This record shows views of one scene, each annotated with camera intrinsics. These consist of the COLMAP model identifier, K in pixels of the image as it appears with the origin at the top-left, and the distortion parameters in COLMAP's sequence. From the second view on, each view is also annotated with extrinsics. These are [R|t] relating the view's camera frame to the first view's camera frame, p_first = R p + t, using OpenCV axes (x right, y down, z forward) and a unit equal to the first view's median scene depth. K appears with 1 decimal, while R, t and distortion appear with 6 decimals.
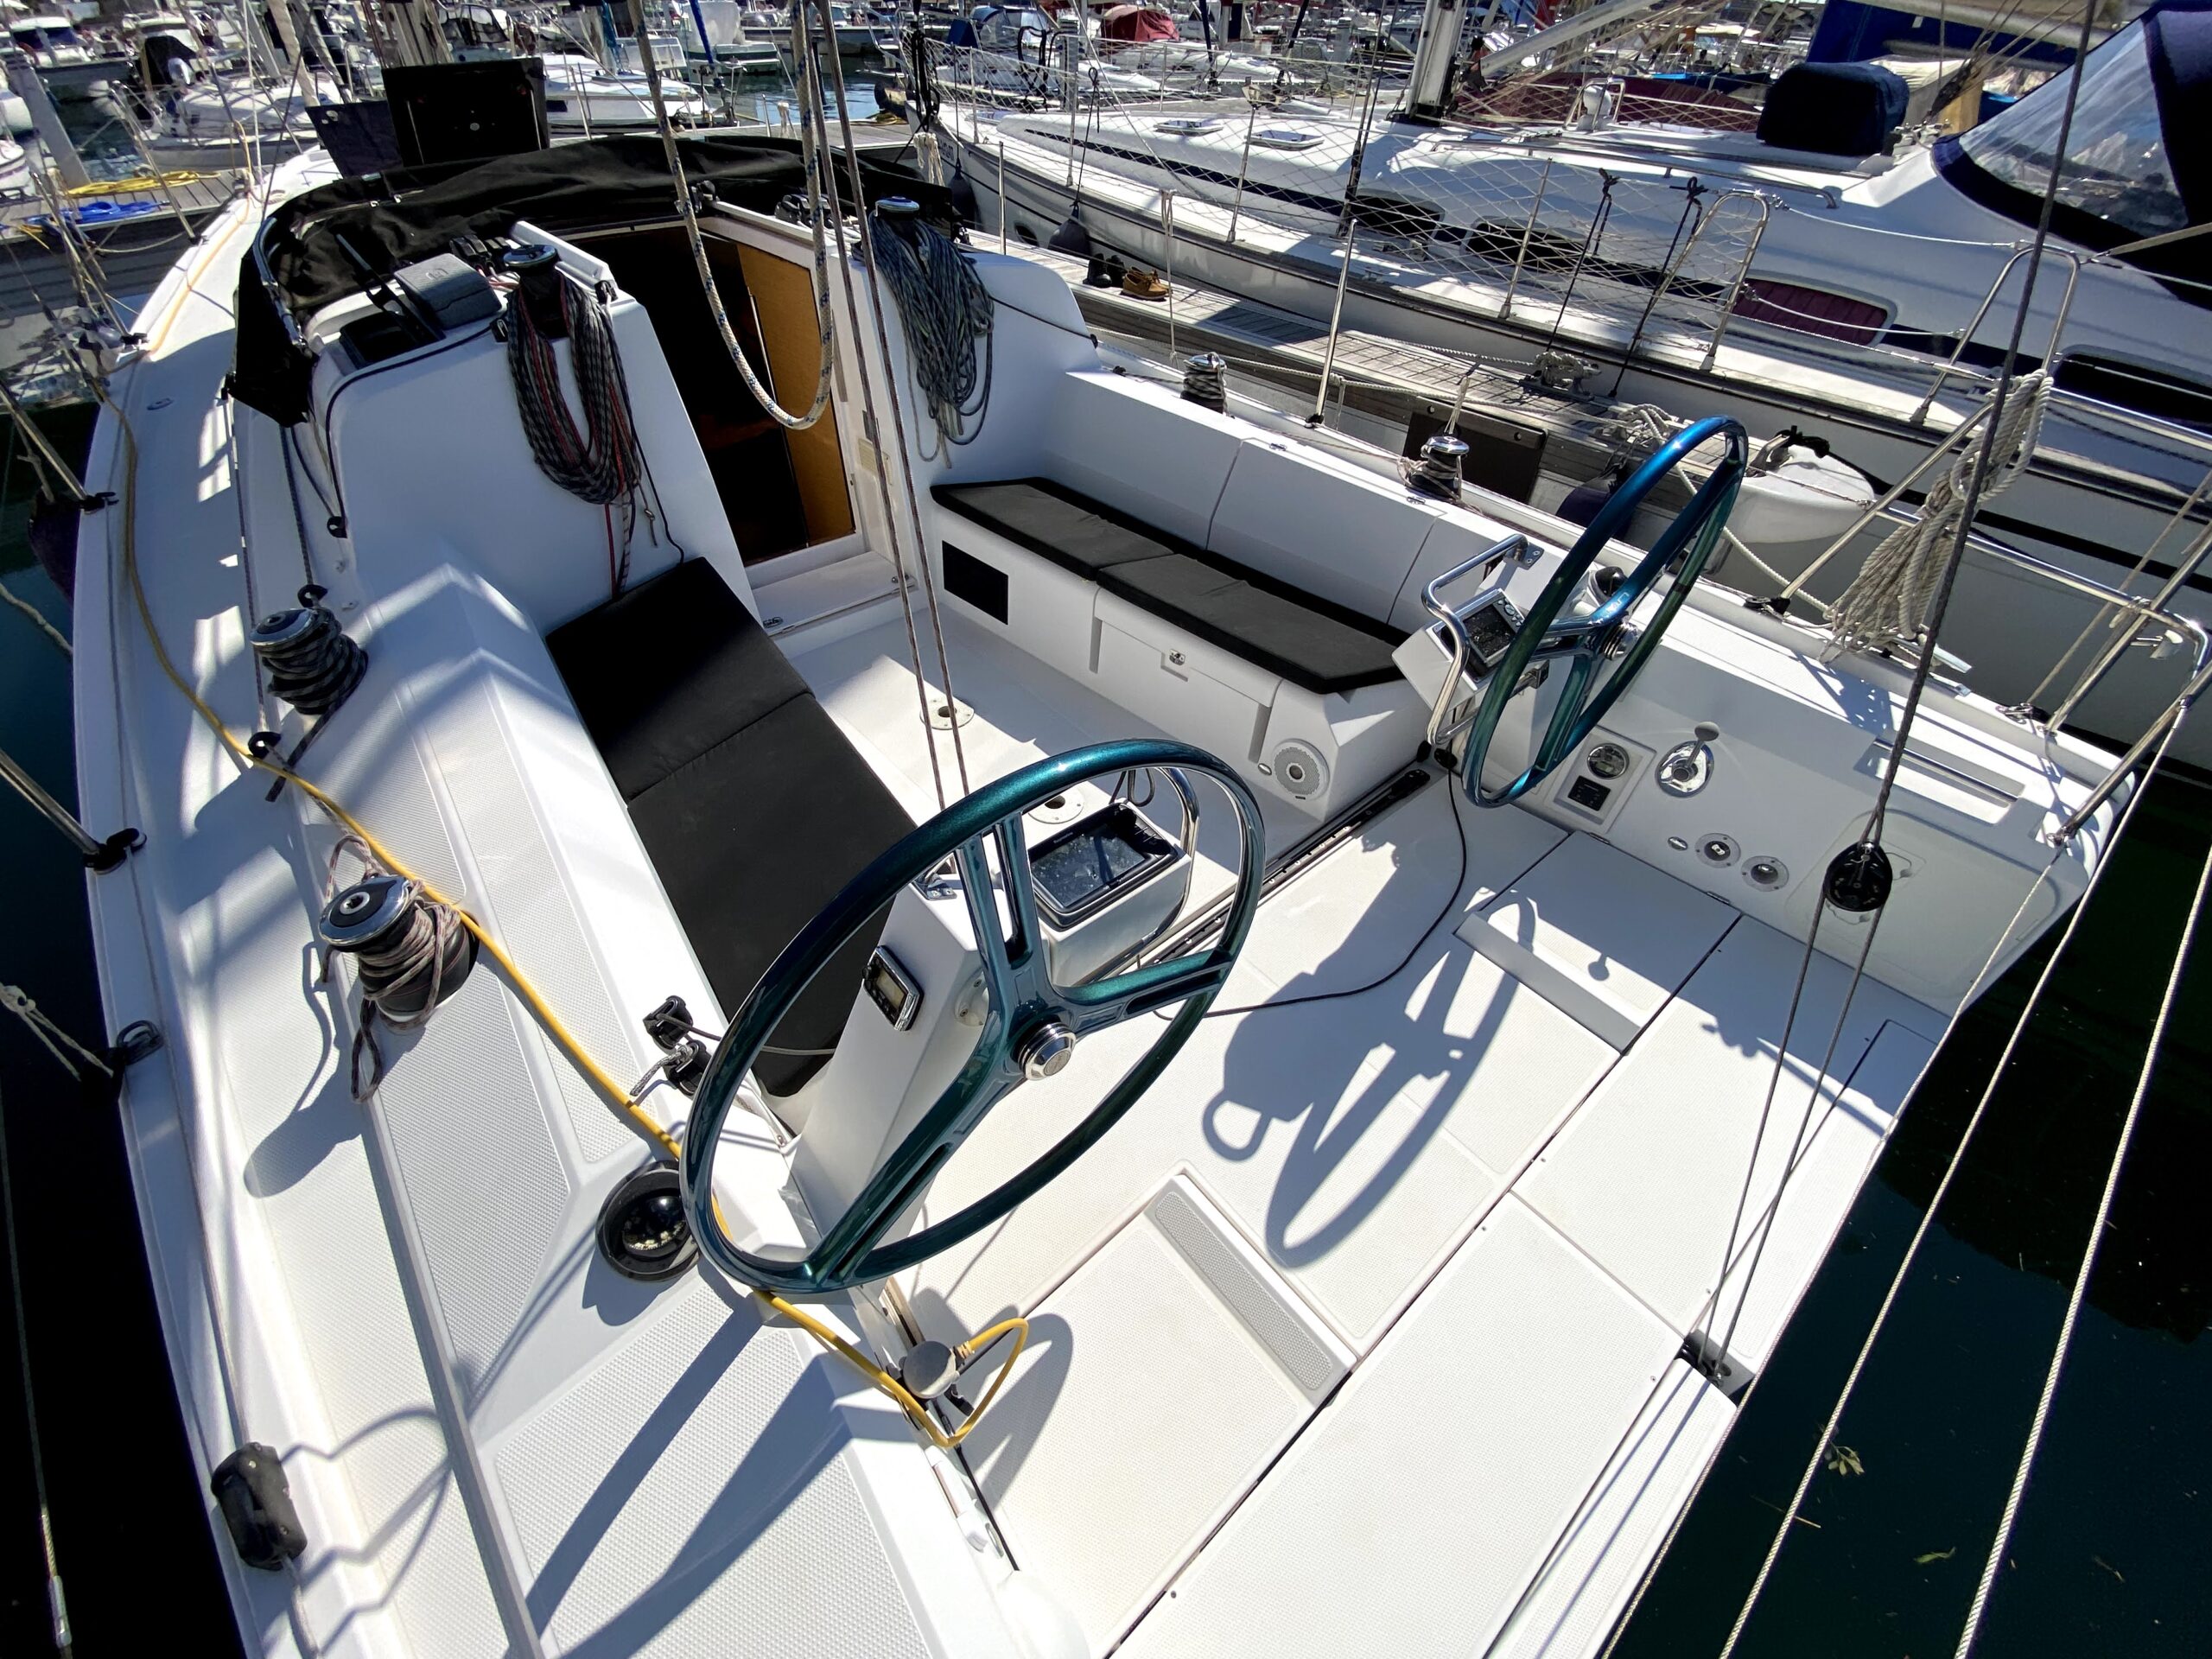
lens RADIAL K [[902.6, 0, 1099.8], [0, 902.6, 829.5], [0, 0, 1]] dist [-0.007116, -0.006636]
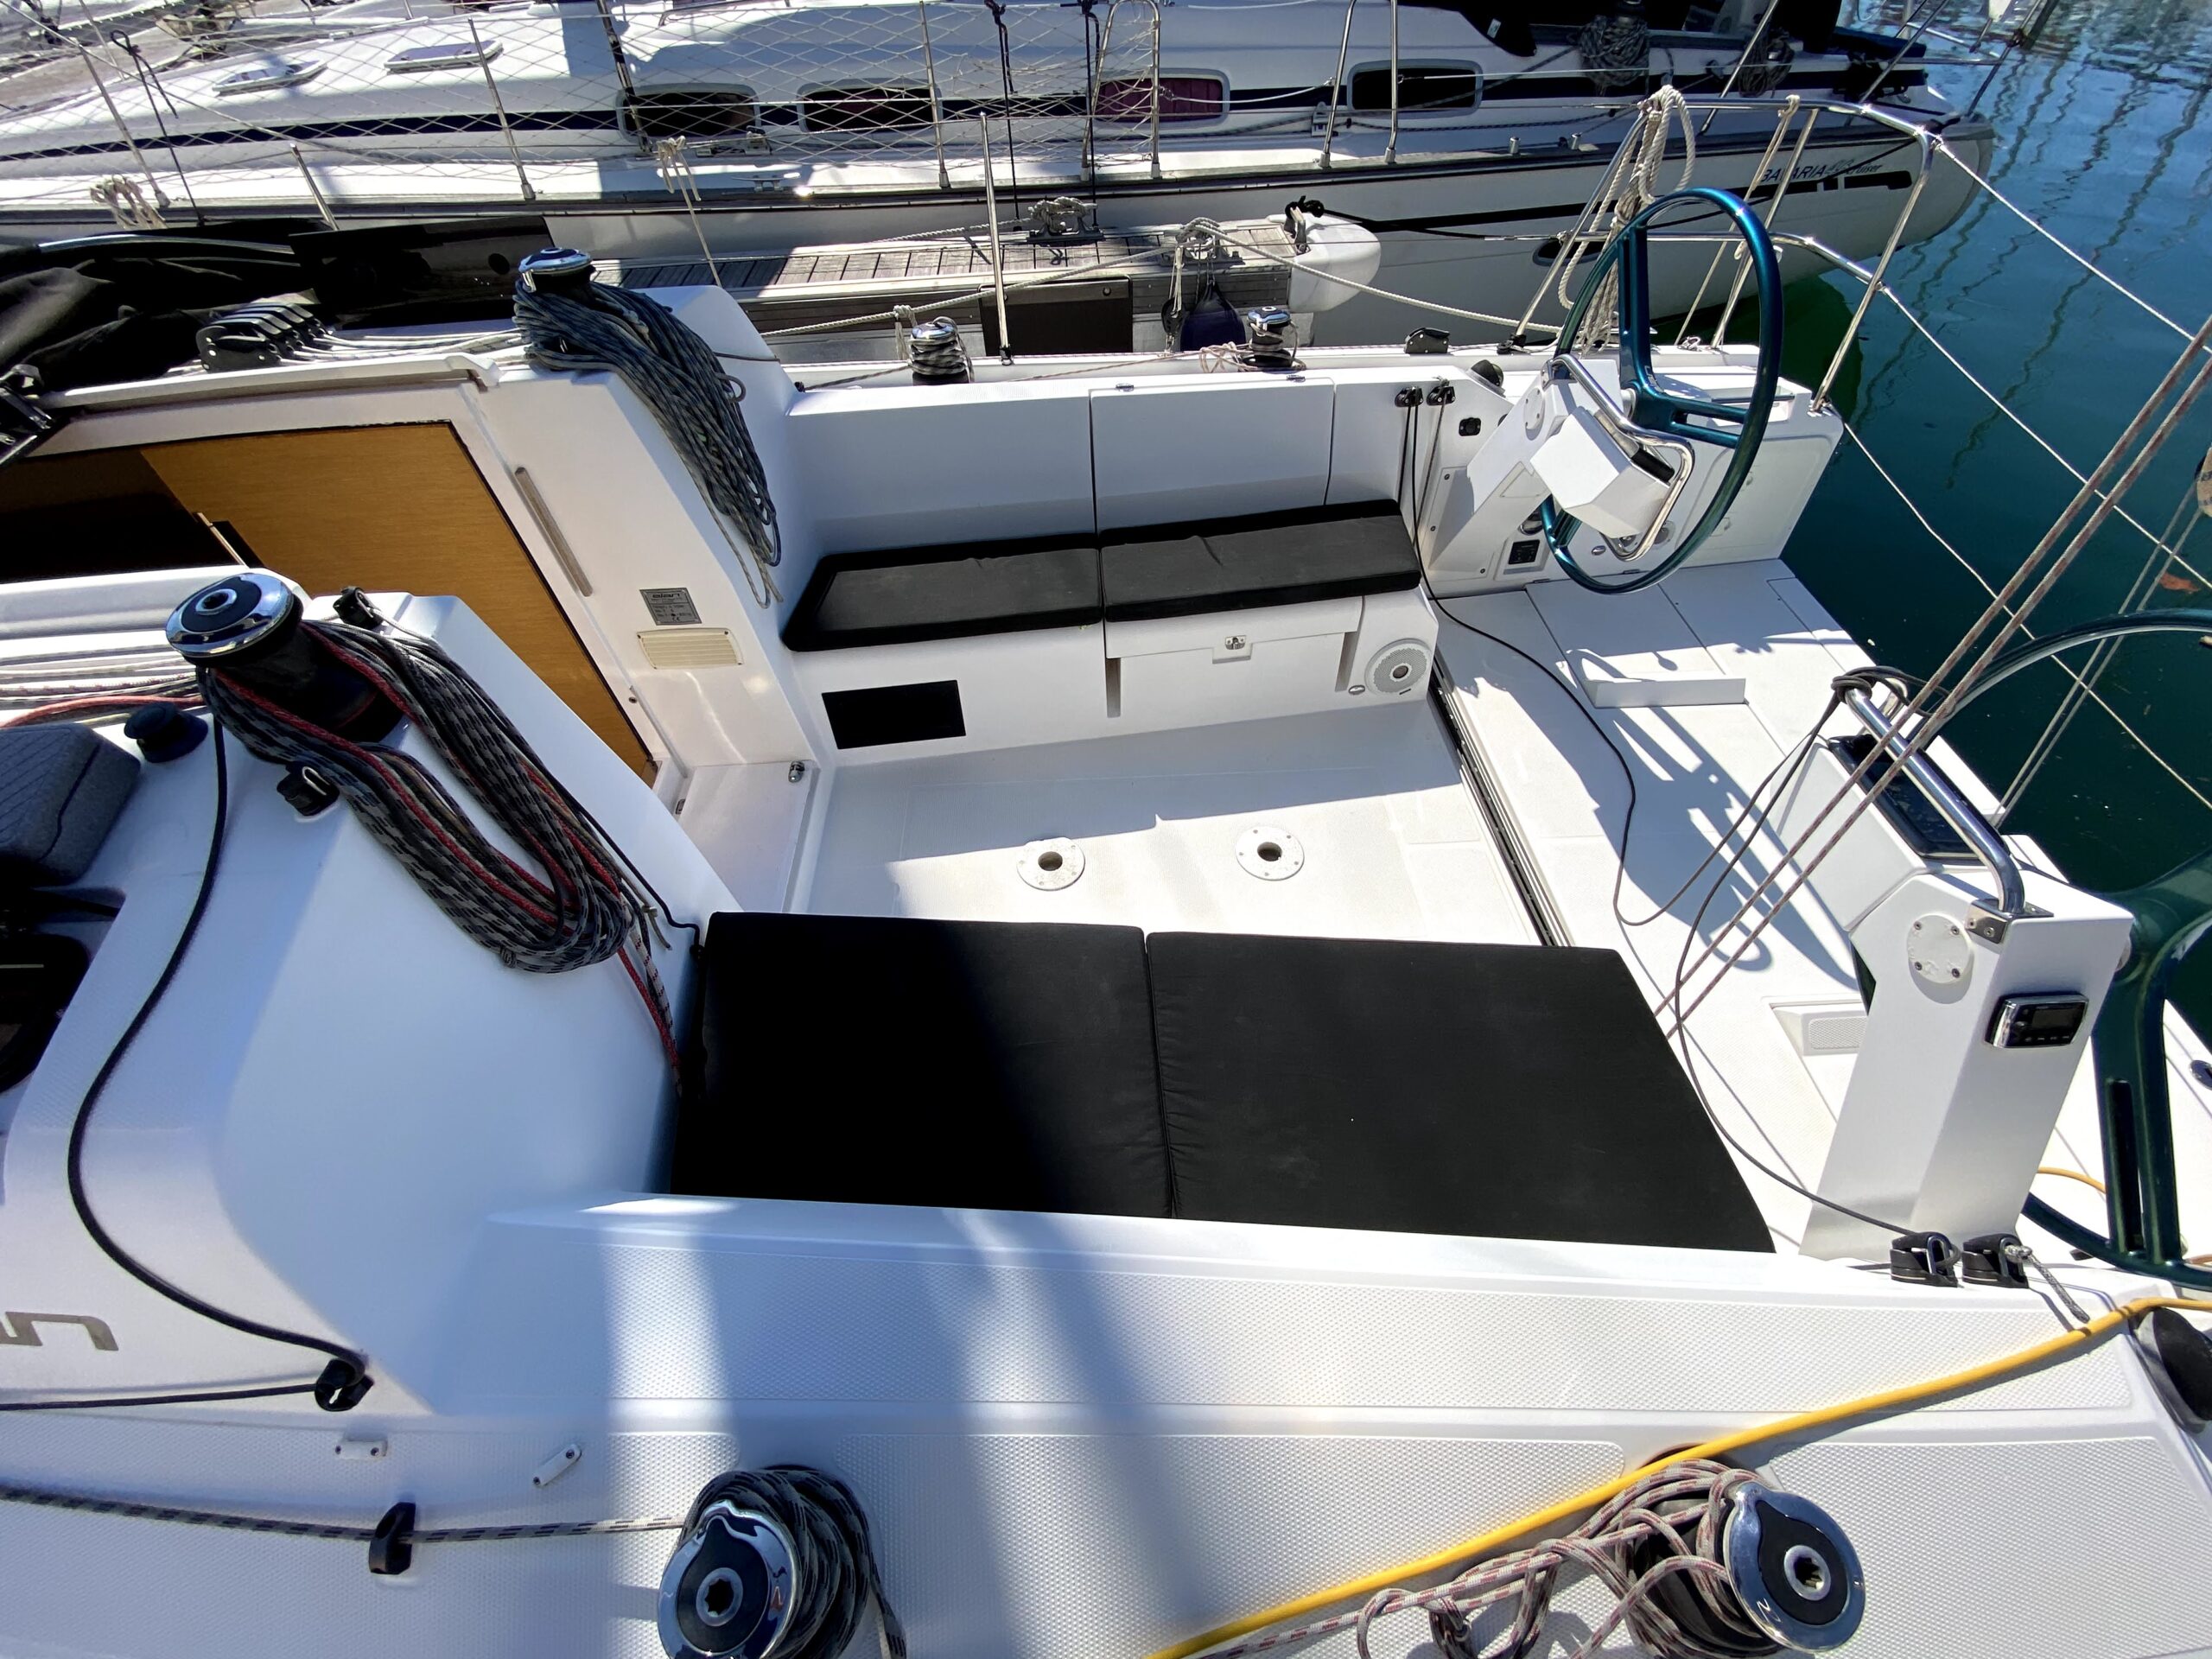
lens RADIAL K [[902.6, 0, 1115.4], [0, 902.6, 834.9], [0, 0, 1]] dist [-0.007116, -0.006636]
pose [[0.612953, -0.625144, 0.483201, -0.435097], [0.569147, 0.773532, 0.278784, -0.290907], [-0.548052, 0.104131, 0.829937, 0.278221]]
